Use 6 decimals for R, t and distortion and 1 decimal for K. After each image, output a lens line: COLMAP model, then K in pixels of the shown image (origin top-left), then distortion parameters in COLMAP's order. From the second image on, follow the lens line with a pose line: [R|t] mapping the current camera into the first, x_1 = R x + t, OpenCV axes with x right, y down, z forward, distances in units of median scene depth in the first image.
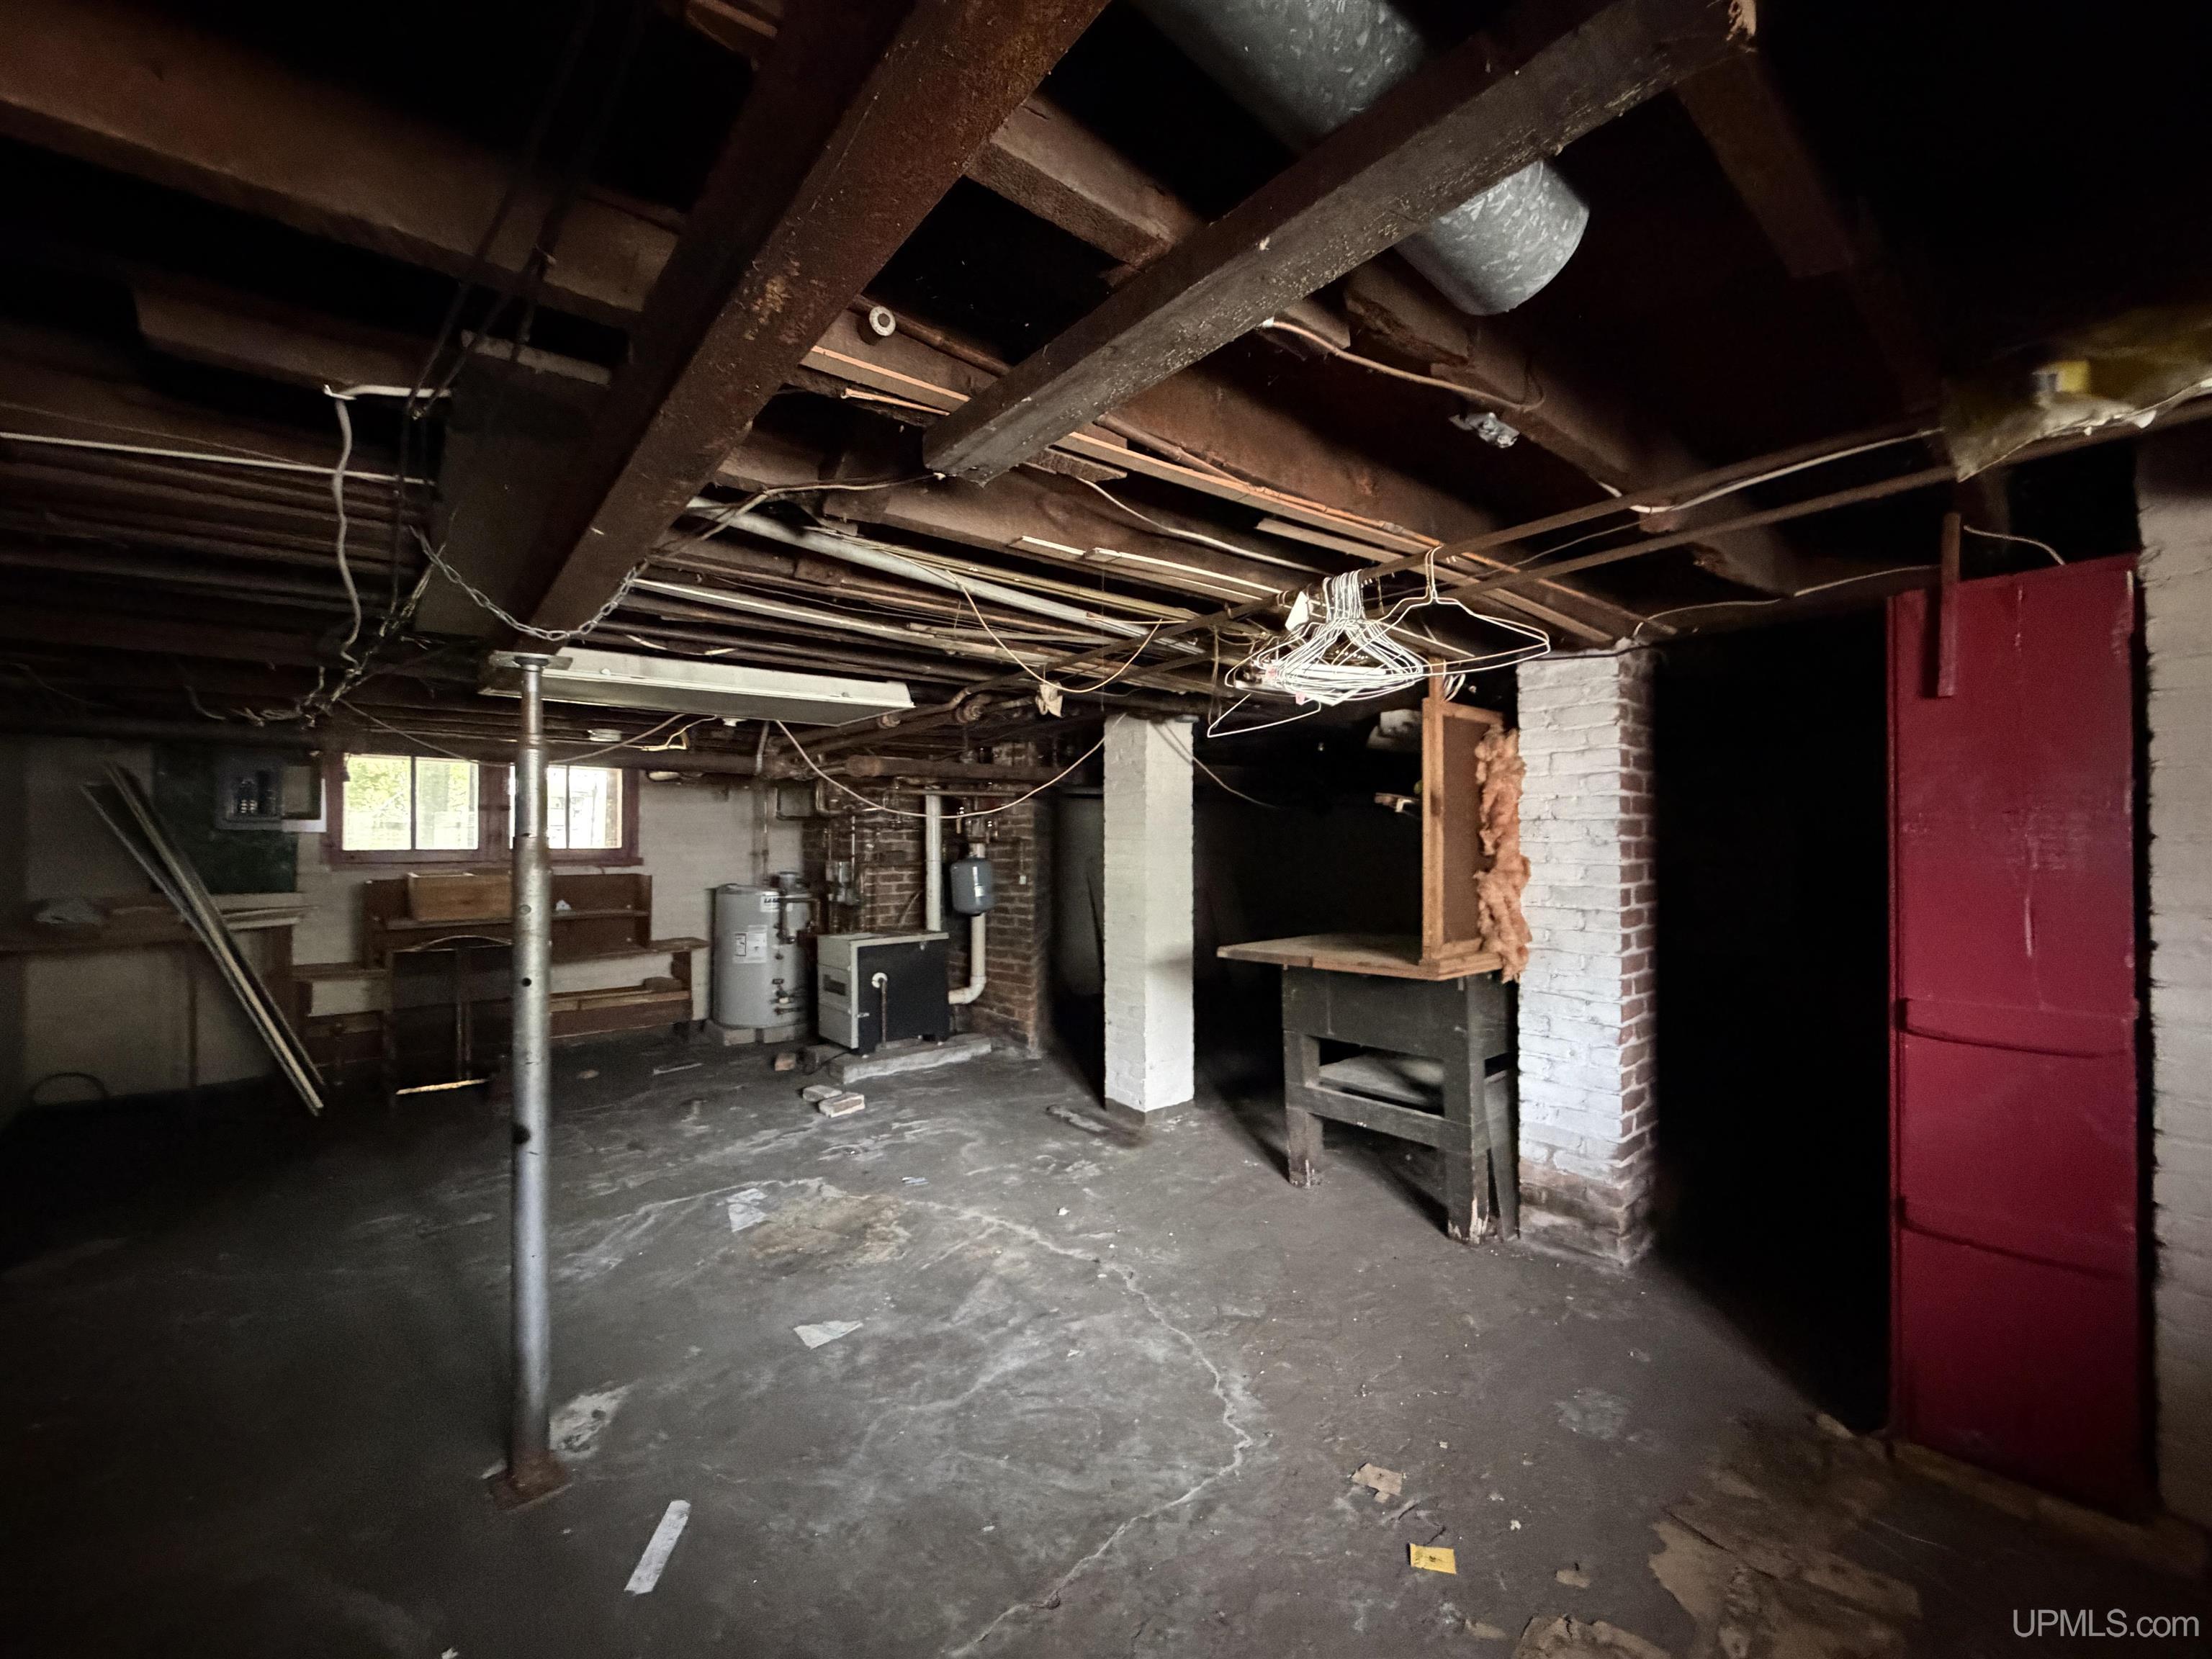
lens RADIAL K [[883.5, 0, 1098.9], [0, 883.5, 833.8], [0, 0, 1]] dist [-0.004615, 0.000007]
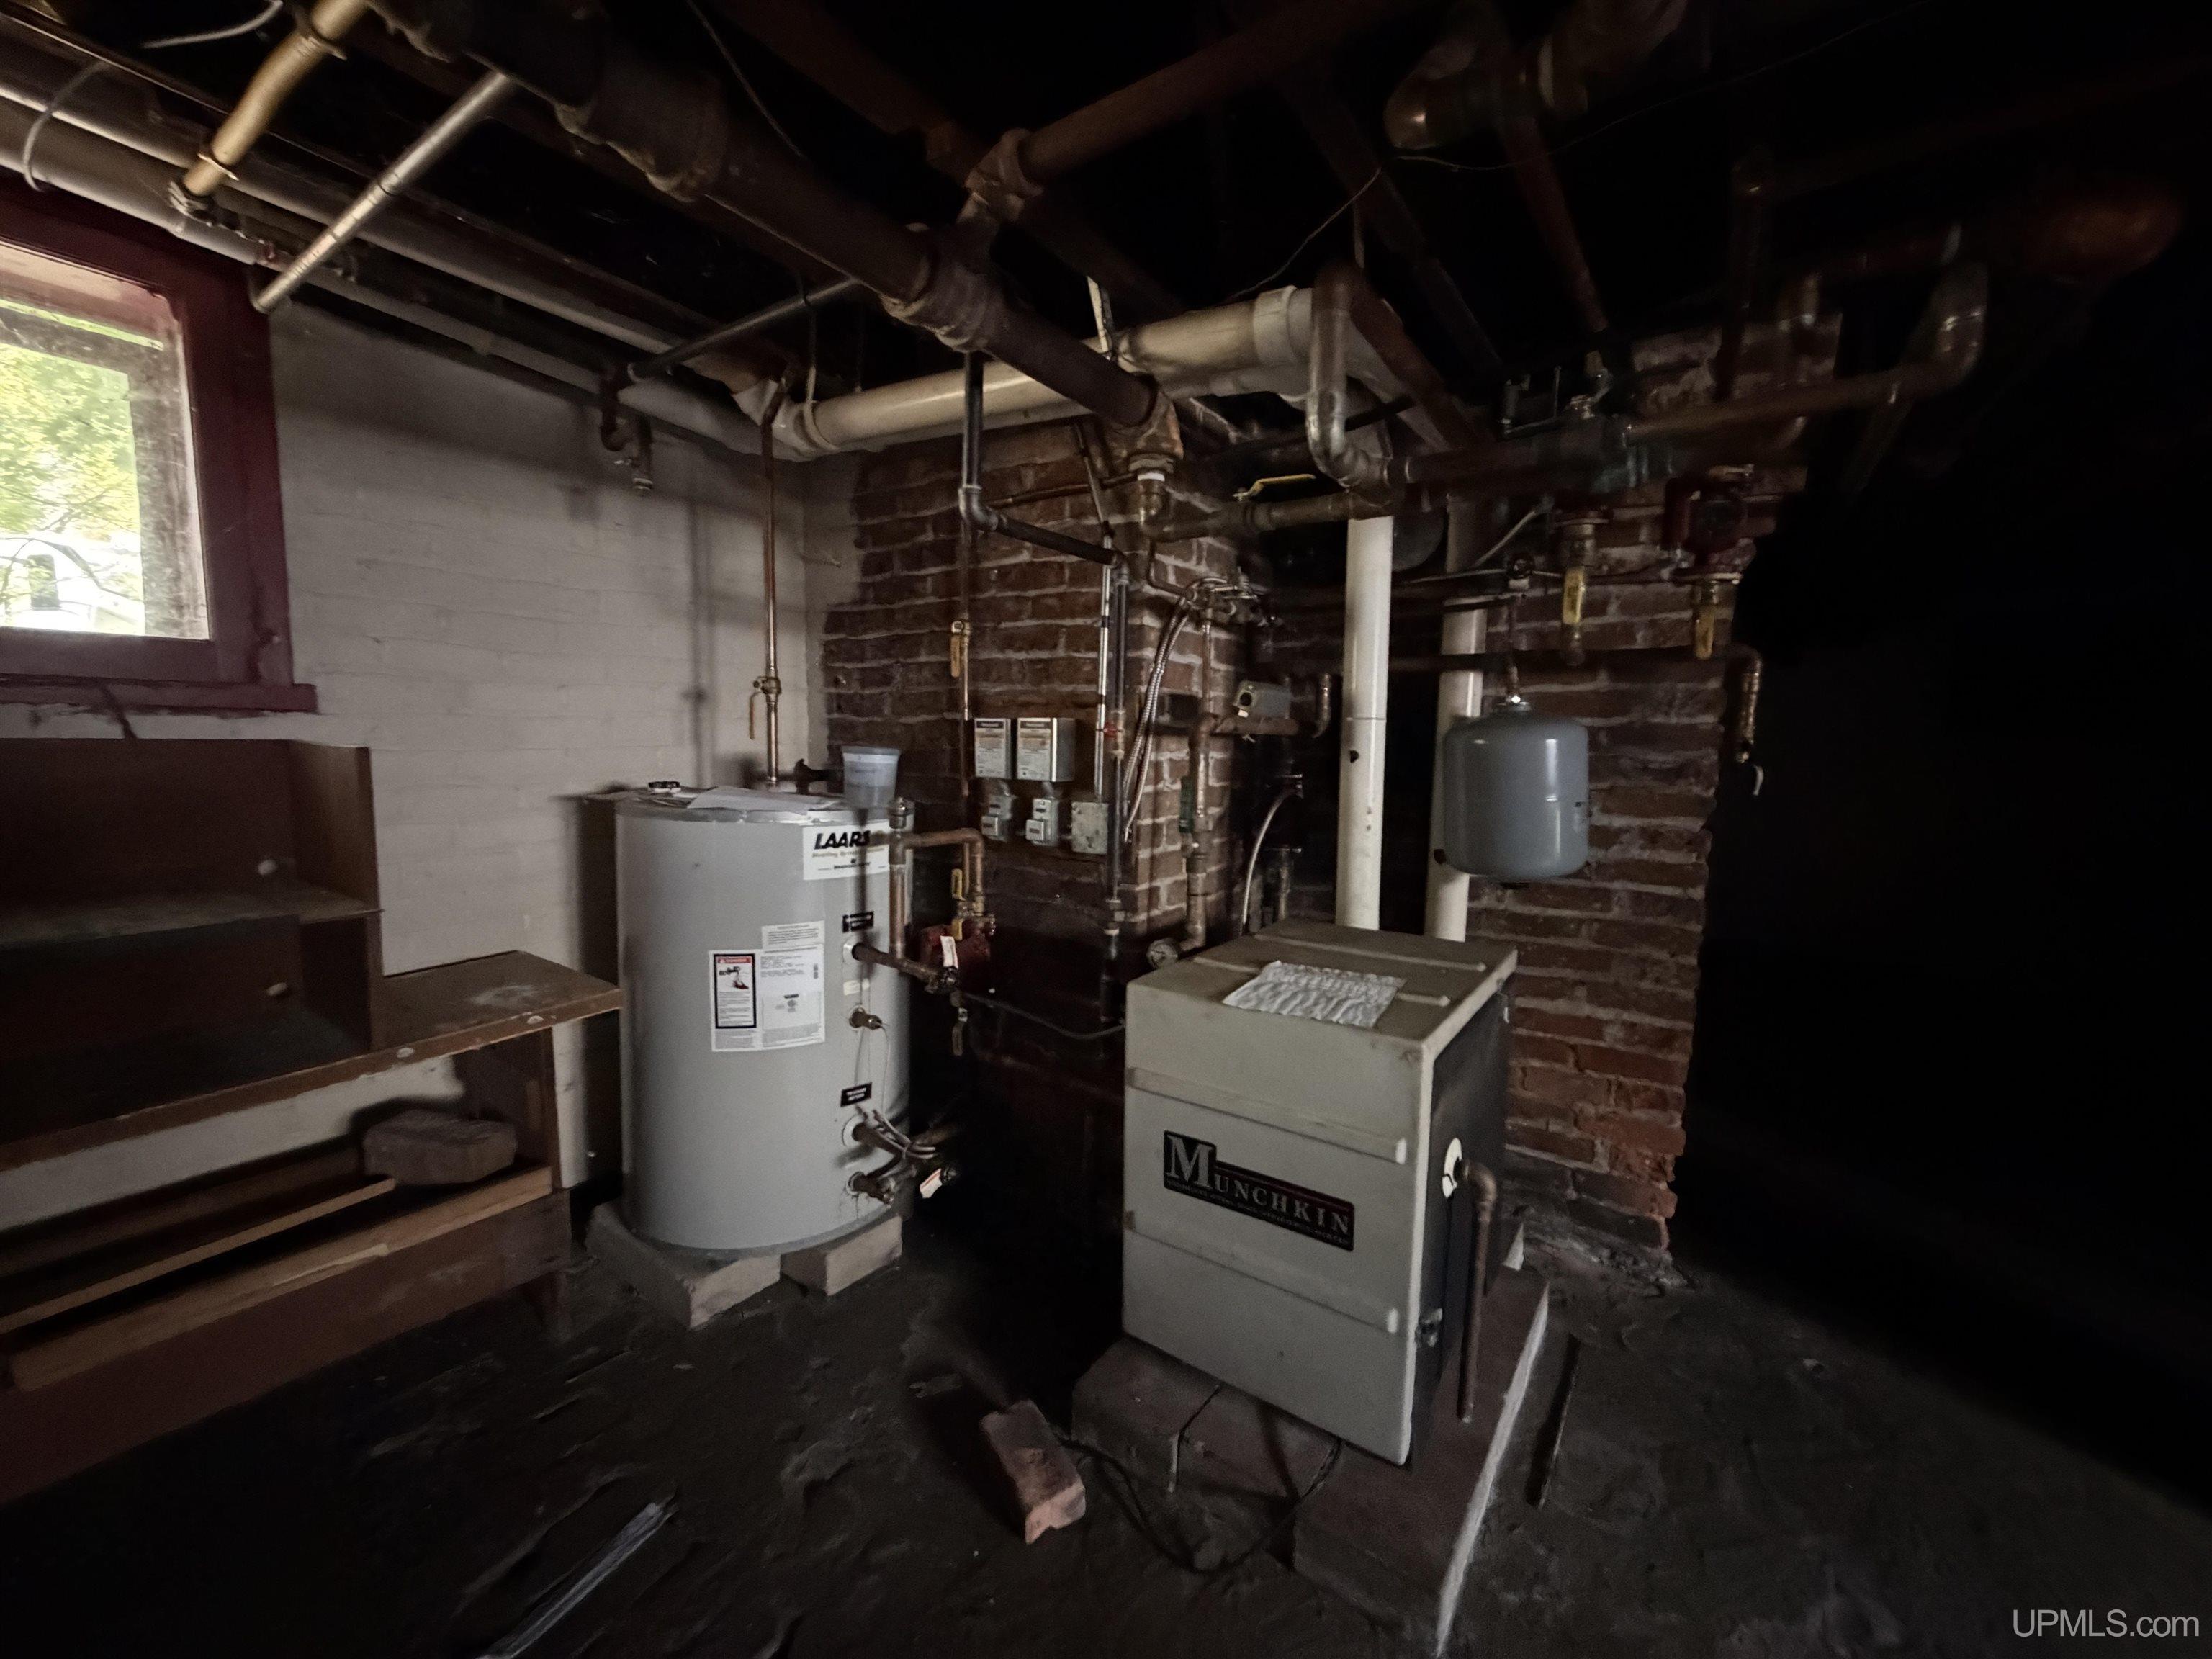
lens RADIAL K [[883.5, 0, 1107.8], [0, 883.5, 836.4], [0, 0, 1]] dist [-0.004615, 0.000007]
pose [[0.964727, -0.005540, 0.263196, -0.360186], [-0.024716, 0.993456, 0.111507, 0.037925], [-0.262091, -0.114079, 0.958277, 0.685065]]
